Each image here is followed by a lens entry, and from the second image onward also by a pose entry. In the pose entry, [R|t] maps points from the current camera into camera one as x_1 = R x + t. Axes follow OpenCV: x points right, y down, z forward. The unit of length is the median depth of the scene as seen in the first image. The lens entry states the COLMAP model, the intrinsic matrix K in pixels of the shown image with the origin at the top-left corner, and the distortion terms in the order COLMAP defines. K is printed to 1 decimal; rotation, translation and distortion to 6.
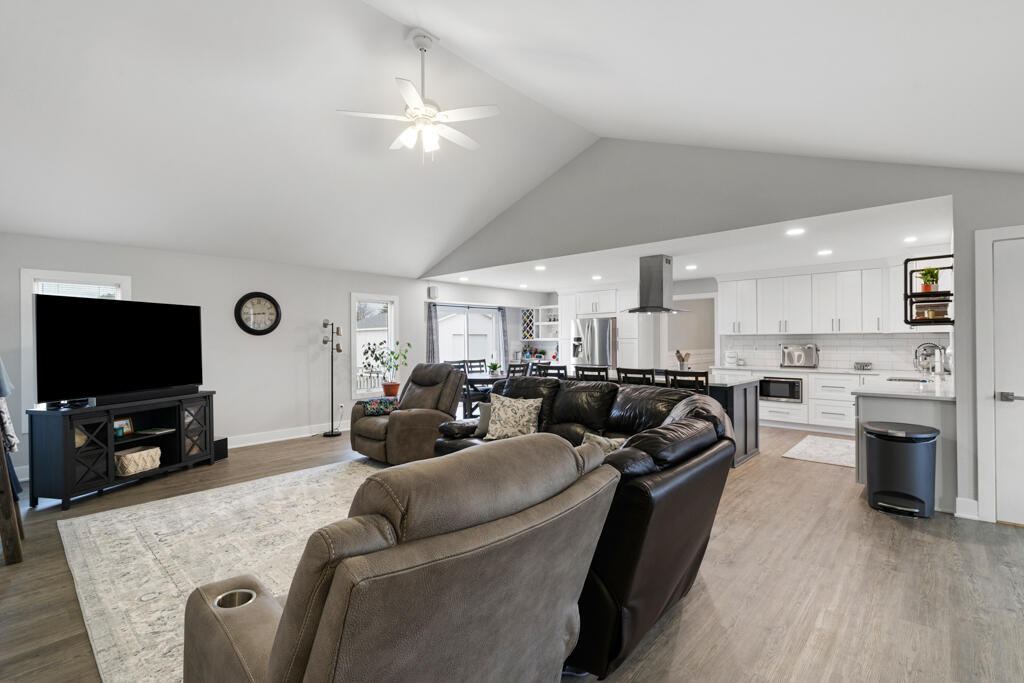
lens RADIAL K [[472.3, 0, 513.3], [0, 472.3, 346.2], [0, 0, 1]] dist [-0.000861, 0.000190]
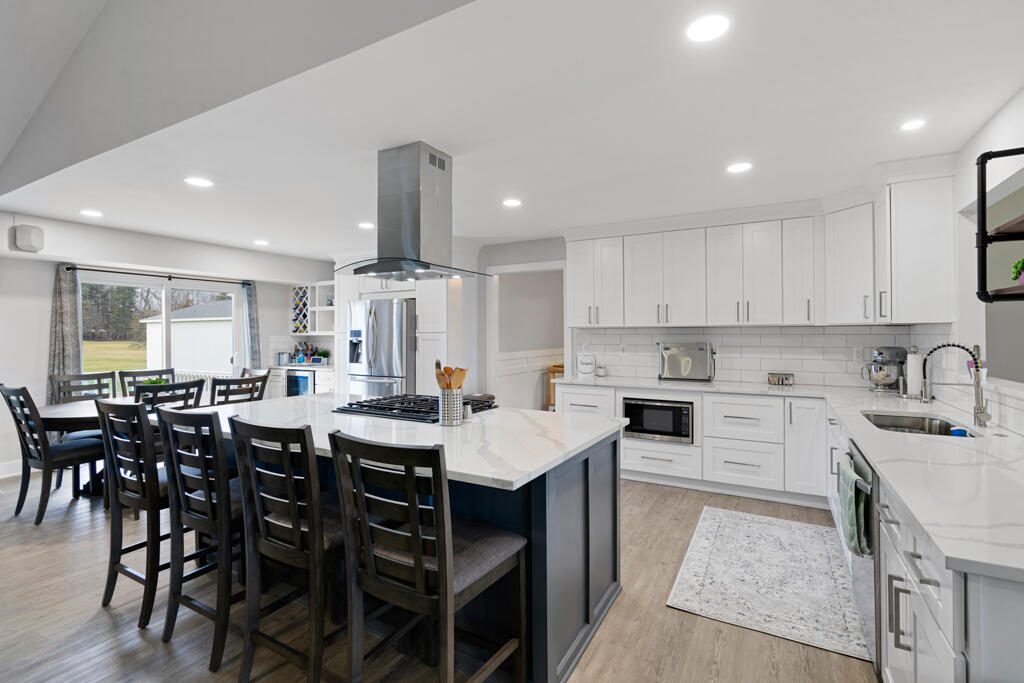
lens RADIAL K [[472.3, 0, 509.7], [0, 472.3, 335.2], [0, 0, 1]] dist [-0.000861, 0.000190]
pose [[0.975536, 0.005472, 0.219772, 0.234711], [-0.002700, 0.999913, -0.012914, -0.005957], [-0.219823, 0.012005, 0.975466, 0.430085]]
